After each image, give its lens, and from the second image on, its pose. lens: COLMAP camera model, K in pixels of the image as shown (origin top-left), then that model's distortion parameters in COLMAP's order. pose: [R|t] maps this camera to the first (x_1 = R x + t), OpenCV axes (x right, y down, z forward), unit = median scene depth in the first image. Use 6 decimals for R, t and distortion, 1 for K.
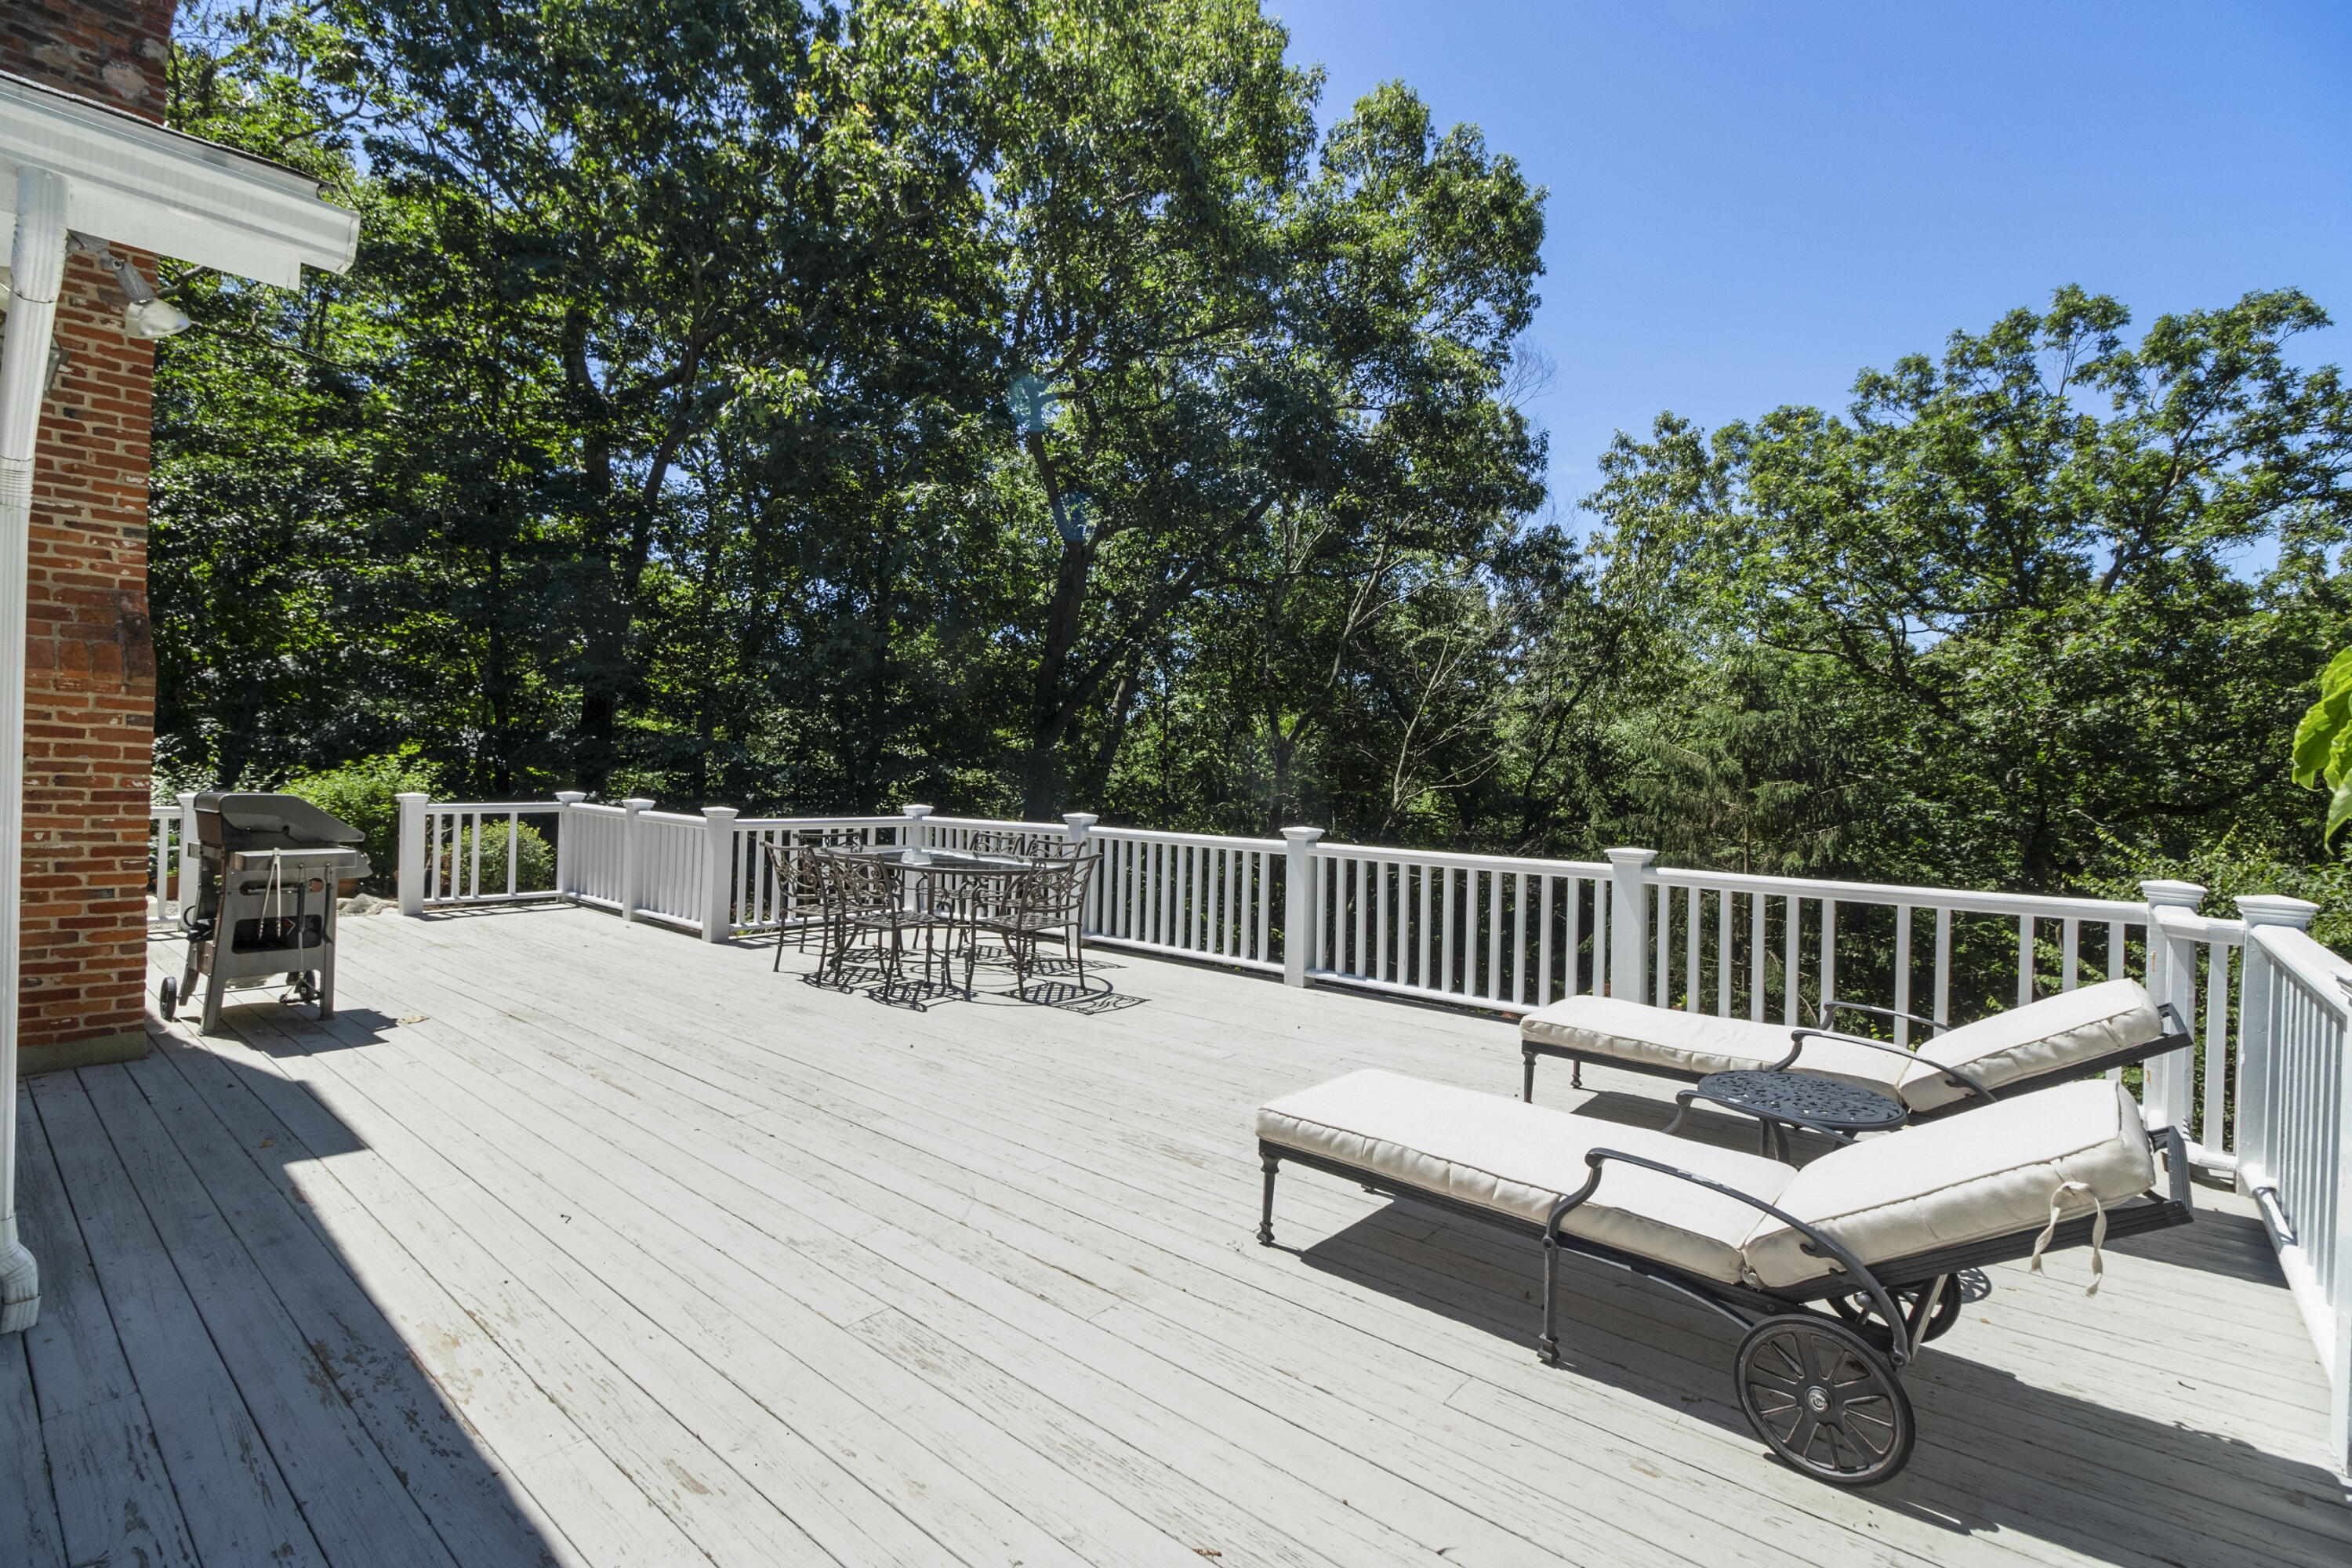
lens RADIAL K [[1067.6, 0, 1174.5], [0, 1067.6, 768.2], [0, 0, 1]] dist [0.022320, -0.012831]
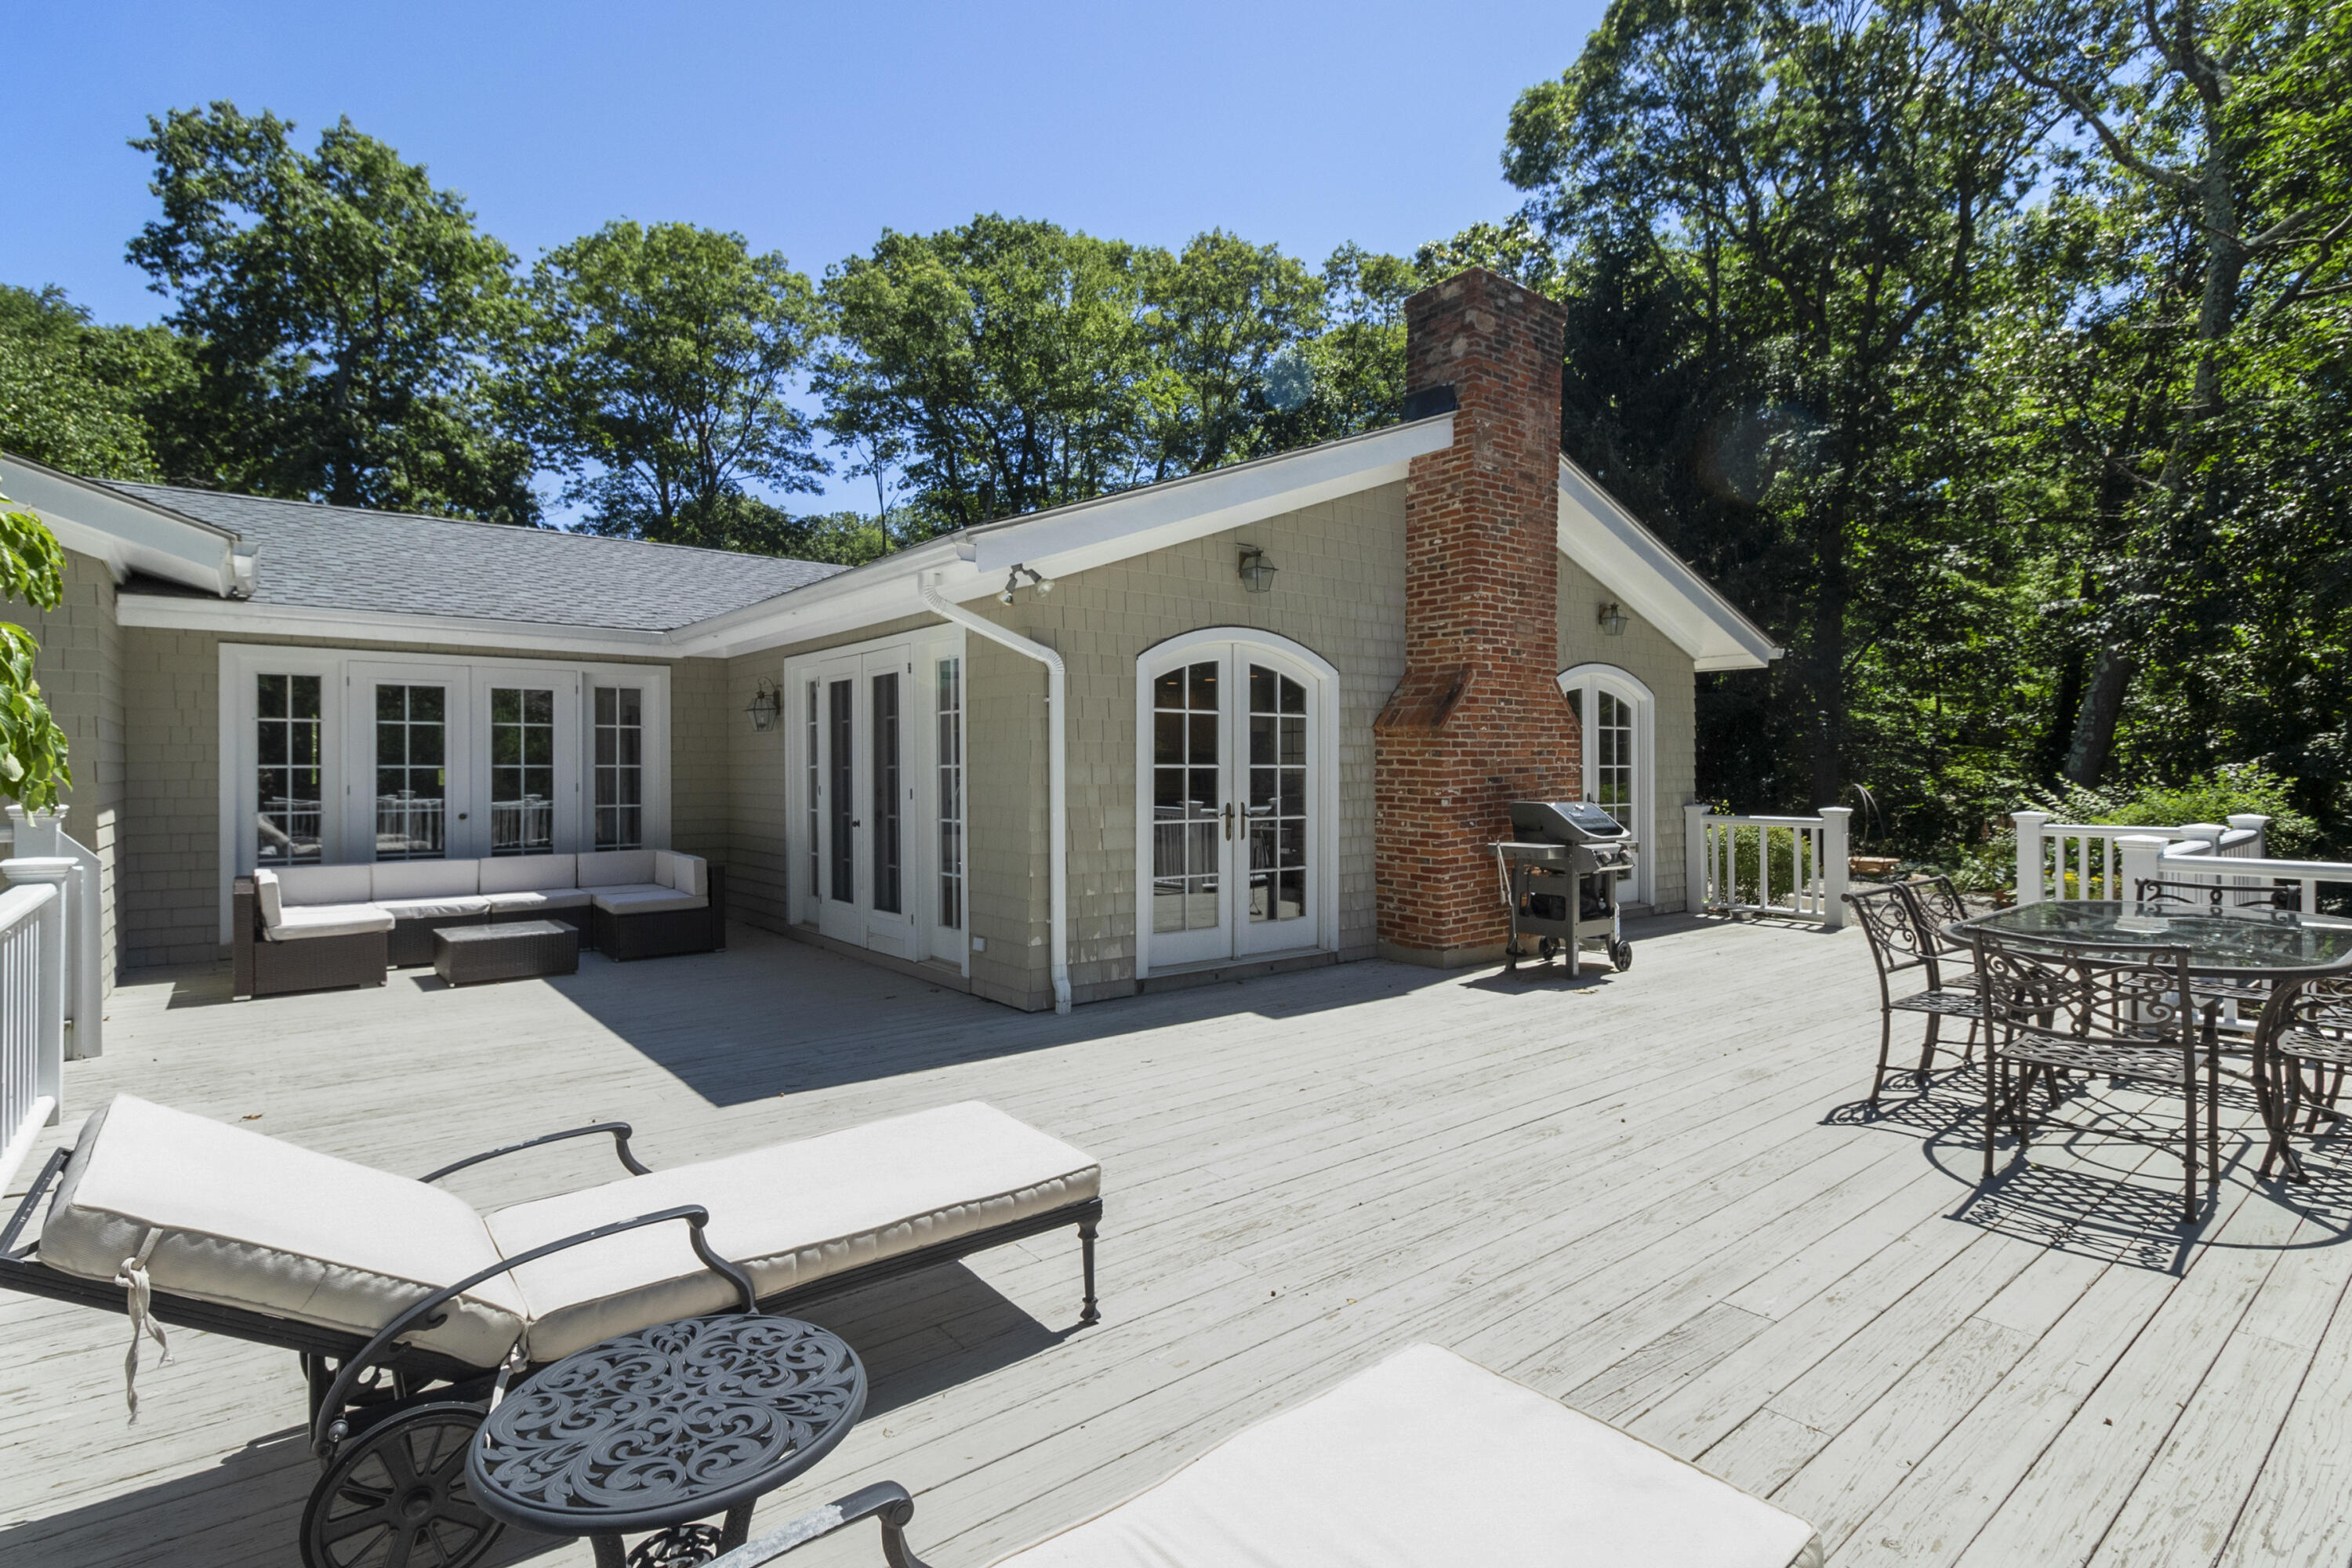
lens RADIAL K [[1136.9, 0, 1174.7], [0, 1136.9, 771.8], [0, 0, 1]] dist [0.029309, -0.019170]
pose [[-0.191474, -0.021871, -0.981254, 0.762095], [-0.000277, 0.999753, -0.022229, 0.019263], [0.981498, -0.003984, -0.191433, 0.954288]]
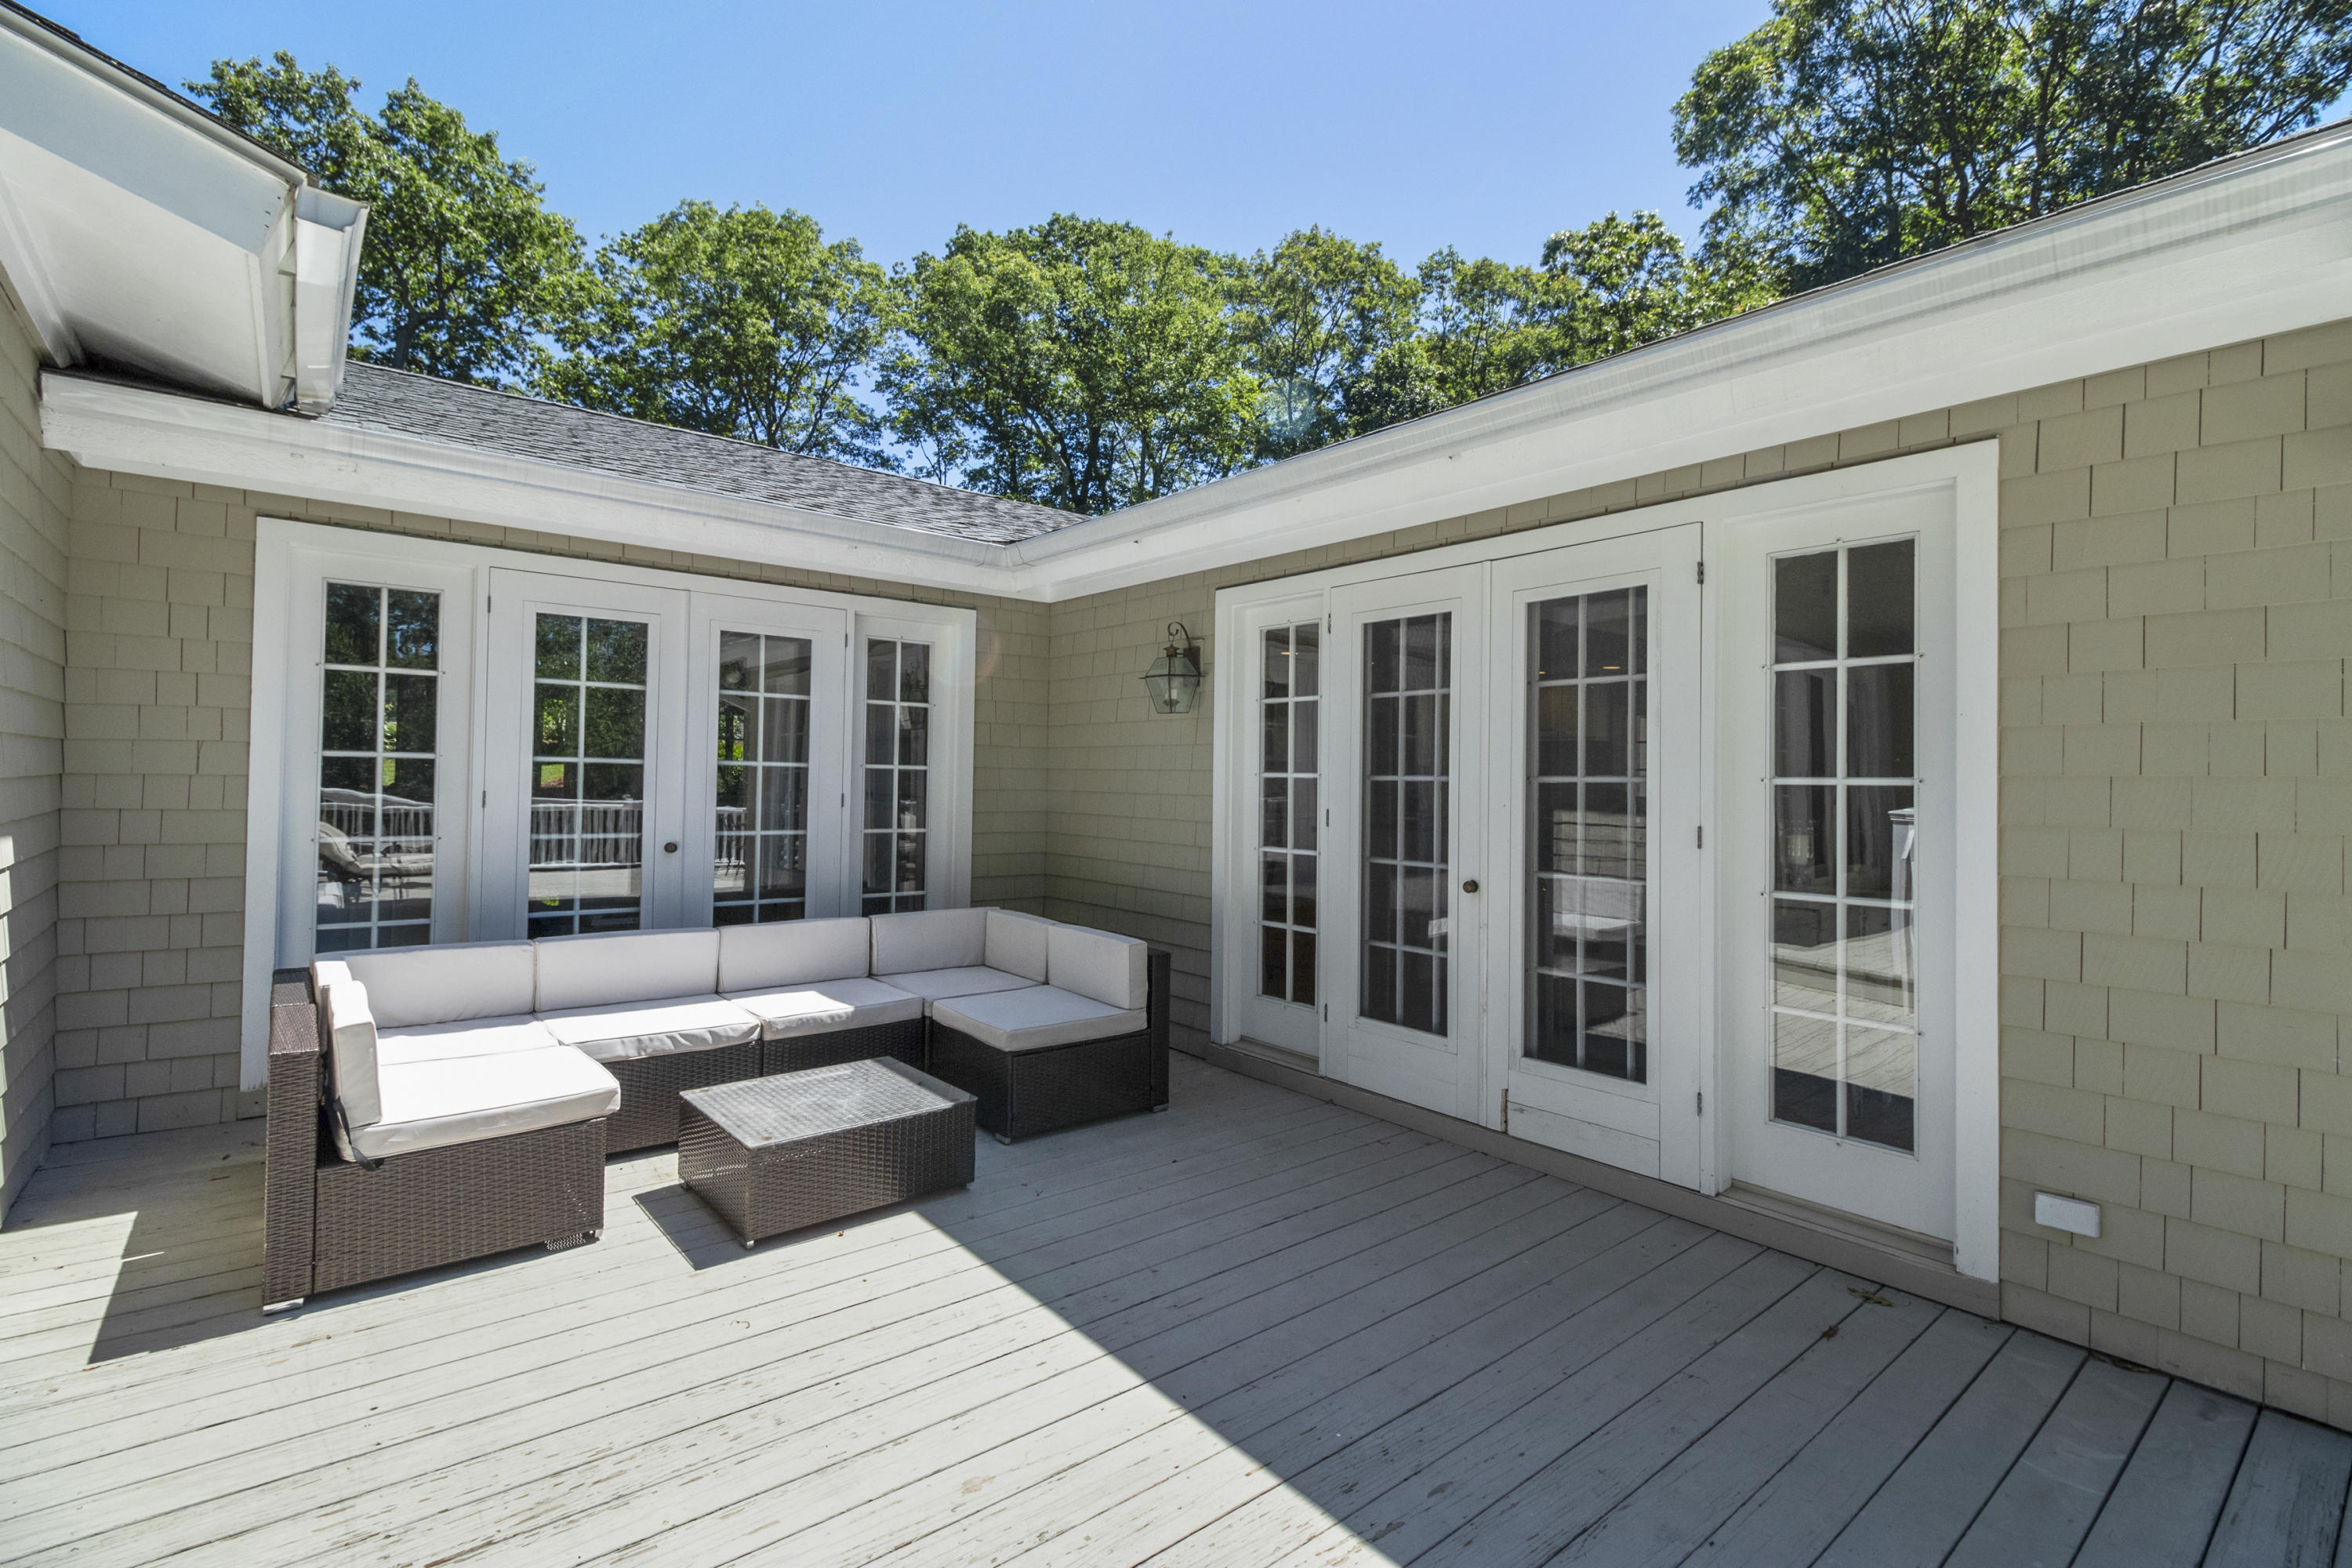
lens RADIAL K [[1063.6, 0, 1171.9], [0, 1063.6, 771.7], [0, 0, 1]] dist [0.014912, -0.012280]
pose [[-0.175979, -0.038117, -0.983656, 0.638134], [-0.021145, 0.999166, -0.034935, 0.016496], [0.984167, 0.014651, -0.176638, 0.803614]]
